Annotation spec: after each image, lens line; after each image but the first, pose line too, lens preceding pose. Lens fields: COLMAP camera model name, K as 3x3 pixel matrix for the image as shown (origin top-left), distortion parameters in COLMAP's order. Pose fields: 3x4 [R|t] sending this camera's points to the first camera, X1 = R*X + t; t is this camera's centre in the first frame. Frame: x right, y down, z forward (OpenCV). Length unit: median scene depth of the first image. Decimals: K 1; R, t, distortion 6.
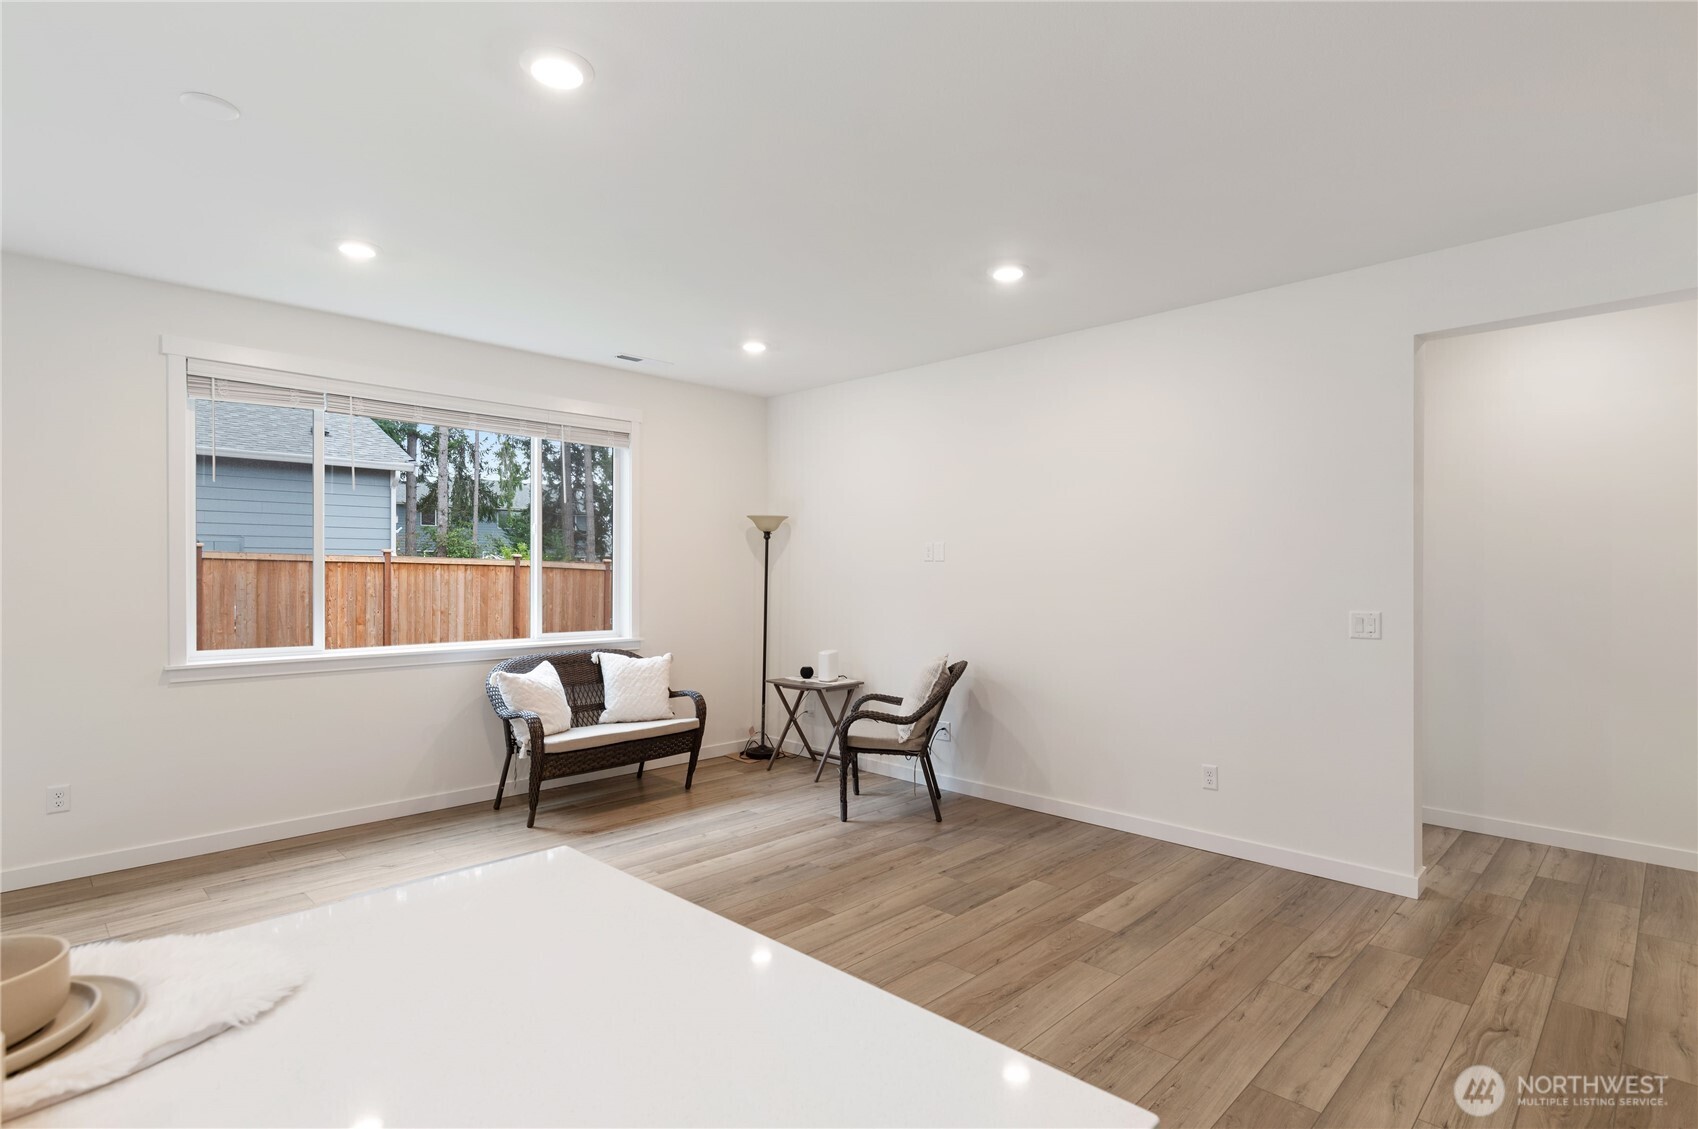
lens RADIAL K [[843.8, 0, 853.3], [0, 843.8, 574.9], [0, 0, 1]] dist [0.003297, 0.000457]
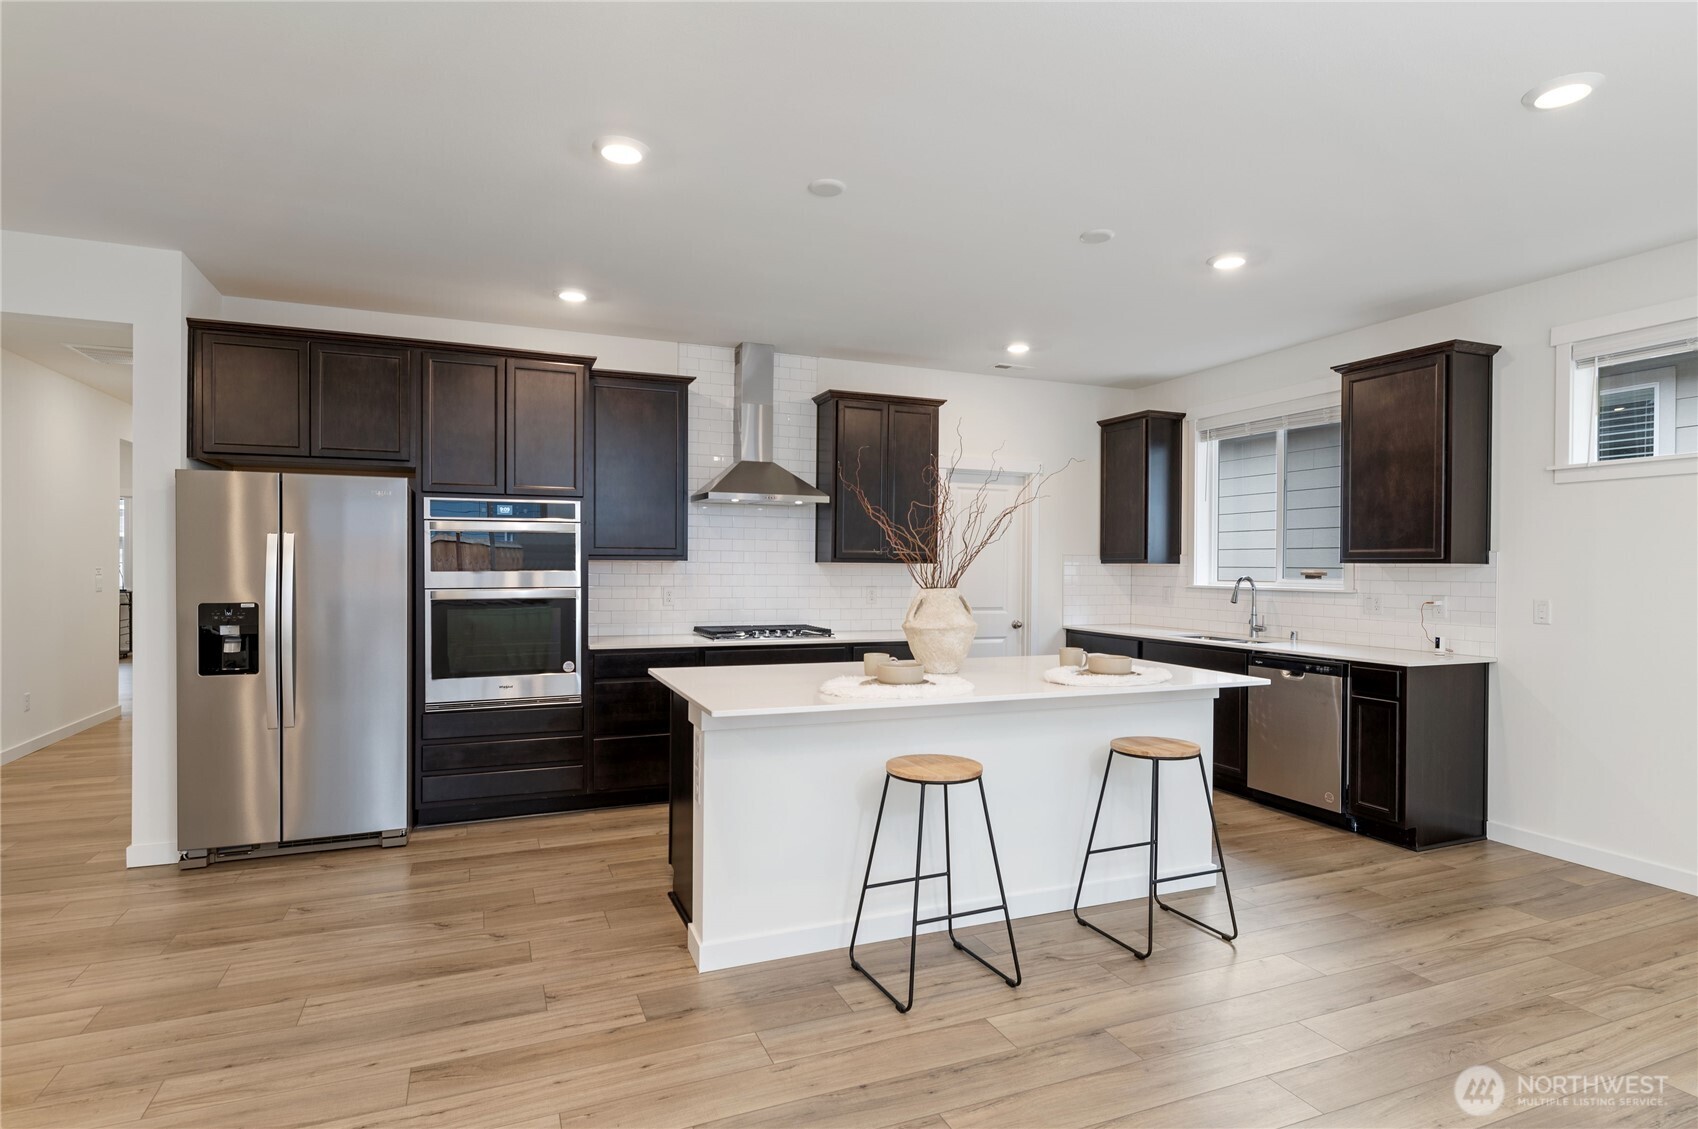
lens RADIAL K [[889.3, 0, 855.4], [0, 889.3, 570.8], [0, 0, 1]] dist [0.001535, -0.000232]
pose [[-0.924249, -0.010591, 0.381642, -0.414426], [-0.007439, 0.999925, 0.009734, 0.005508], [-0.381717, 0.006157, -0.924259, 0.820592]]
